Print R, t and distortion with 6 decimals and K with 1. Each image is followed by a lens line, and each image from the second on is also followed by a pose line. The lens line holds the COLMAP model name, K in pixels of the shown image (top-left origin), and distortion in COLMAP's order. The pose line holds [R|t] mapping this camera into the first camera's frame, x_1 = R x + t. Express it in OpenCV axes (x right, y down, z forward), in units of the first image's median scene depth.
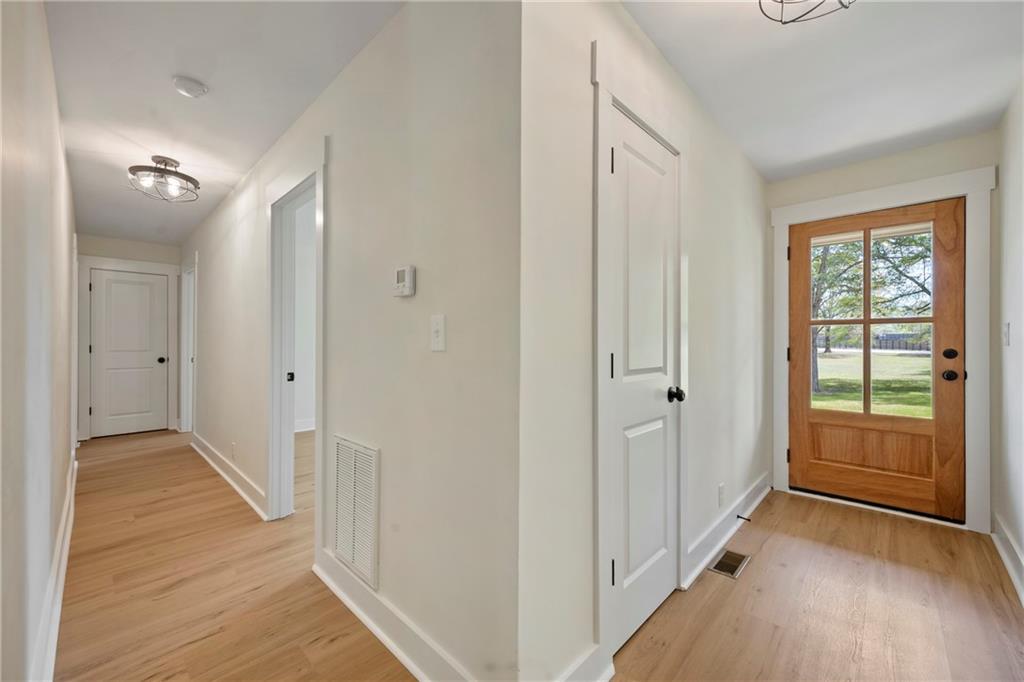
lens RADIAL K [[401.9, 0, 508.4], [0, 401.9, 341.5], [0, 0, 1]] dist [-0.001883, 0.000968]
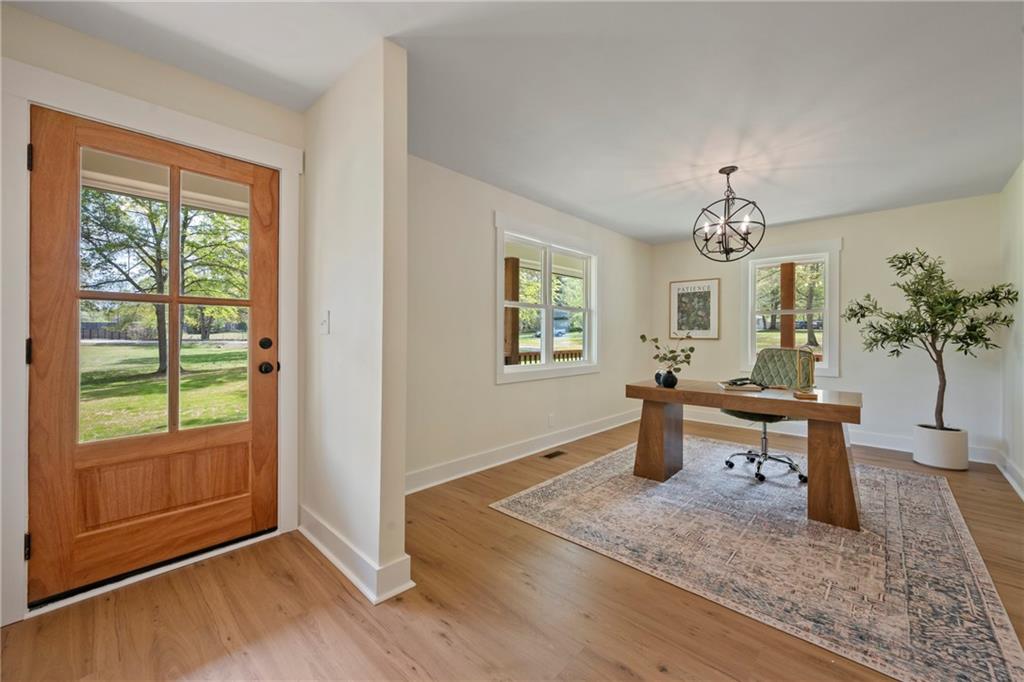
lens RADIAL K [[401.9, 0, 508.6], [0, 401.9, 334.6], [0, 0, 1]] dist [-0.001883, 0.000968]
pose [[-0.006375, -0.002086, 0.999978, 0.189939], [-0.007561, 0.999969, 0.002038, 0.004641], [-0.999951, -0.007548, -0.006391, 0.419138]]
